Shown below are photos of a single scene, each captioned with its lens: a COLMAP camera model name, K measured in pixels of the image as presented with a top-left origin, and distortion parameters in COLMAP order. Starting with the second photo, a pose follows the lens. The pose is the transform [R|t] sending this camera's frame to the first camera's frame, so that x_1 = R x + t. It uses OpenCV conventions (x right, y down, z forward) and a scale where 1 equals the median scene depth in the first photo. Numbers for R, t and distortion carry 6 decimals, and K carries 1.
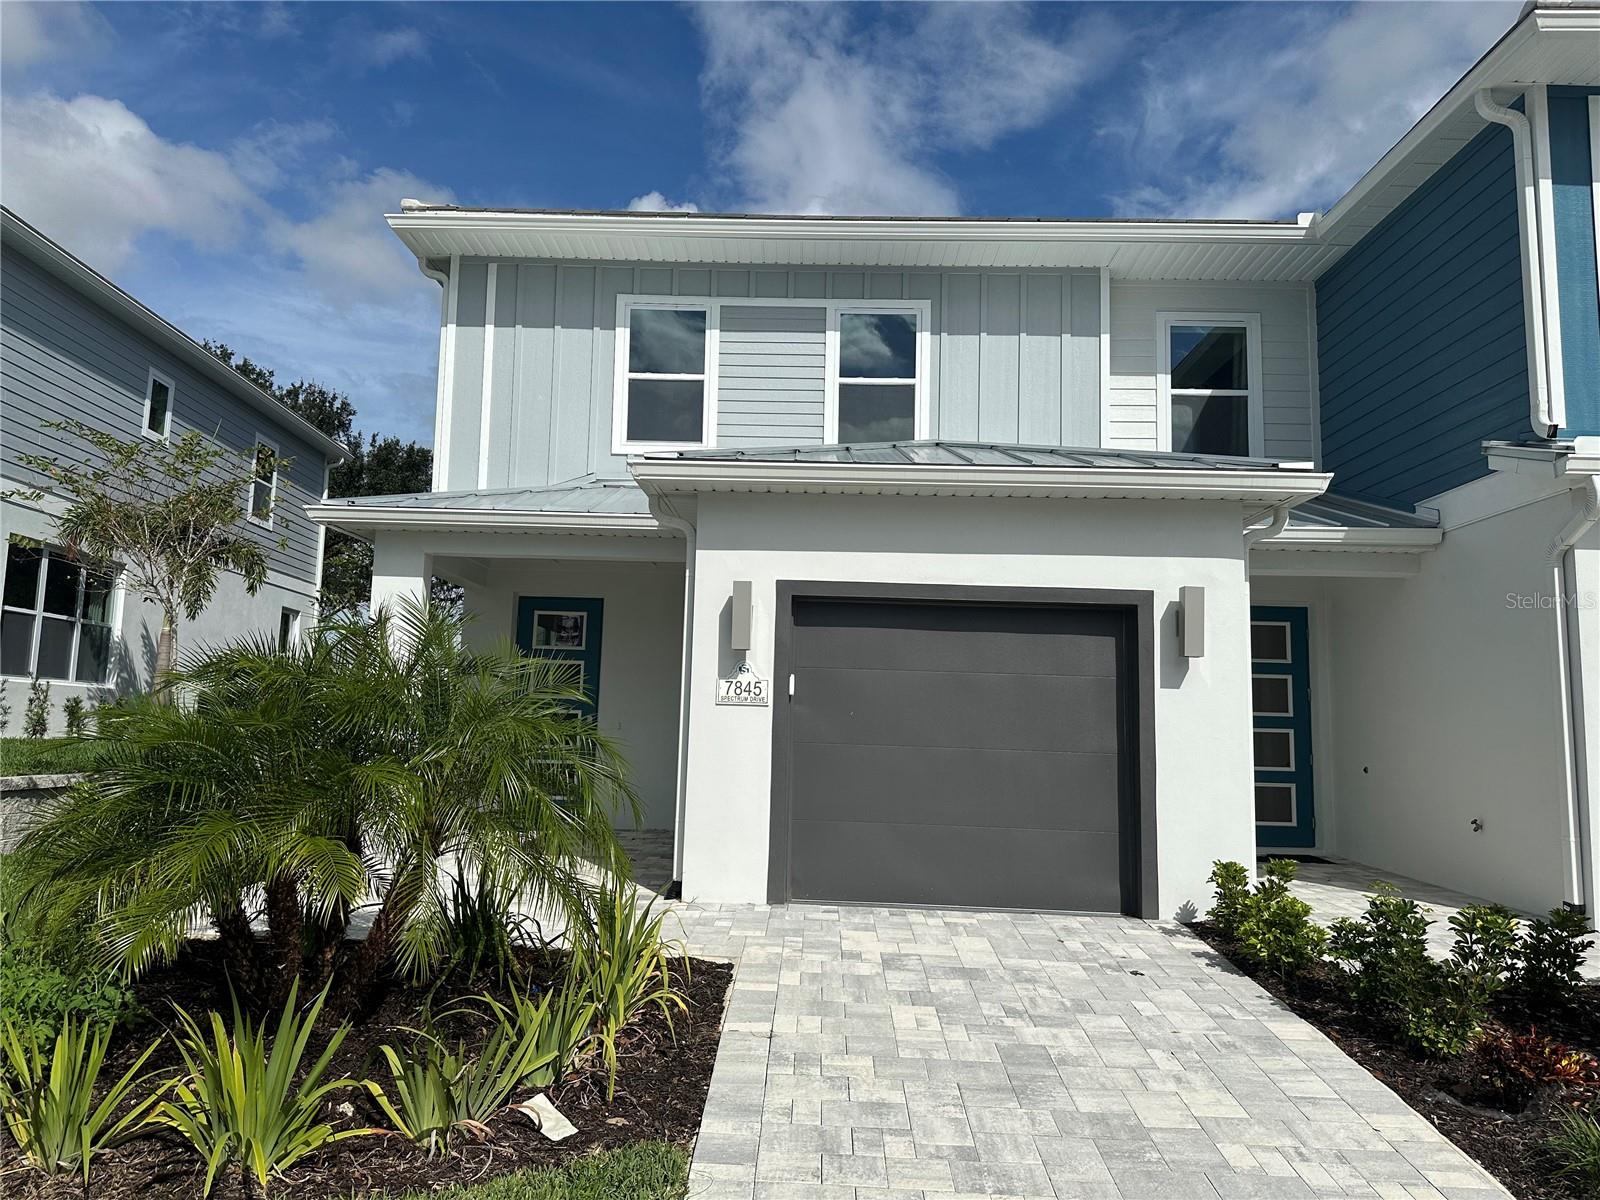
lens RADIAL K [[1115.3, 0, 791.7], [0, 1115.3, 594.8], [0, 0, 1]] dist [0.135465, -0.231890]
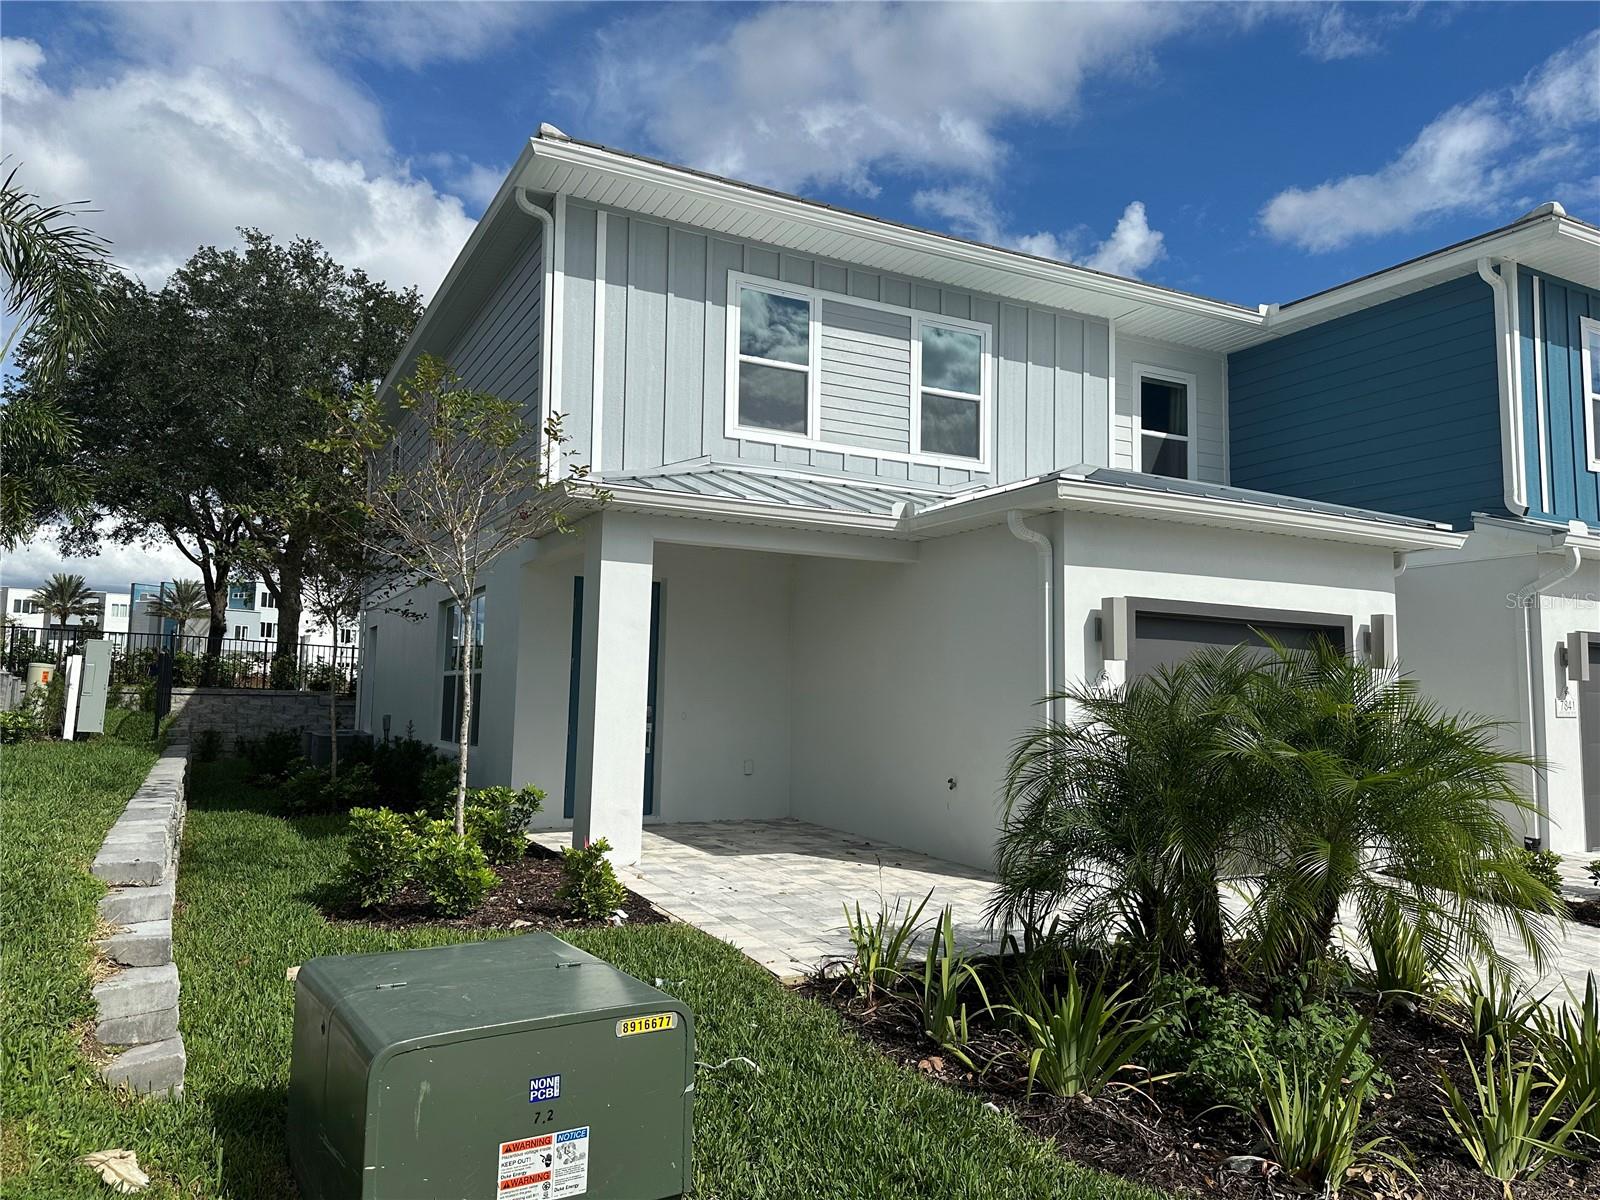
lens RADIAL K [[1115.3, 0, 791.7], [0, 1115.3, 594.8], [0, 0, 1]] dist [0.135465, -0.231890]
pose [[0.876754, 0.035062, 0.479658, -0.561750], [-0.052768, 0.998331, 0.023478, -0.015610], [-0.478035, -0.045895, 0.877141, 0.121132]]
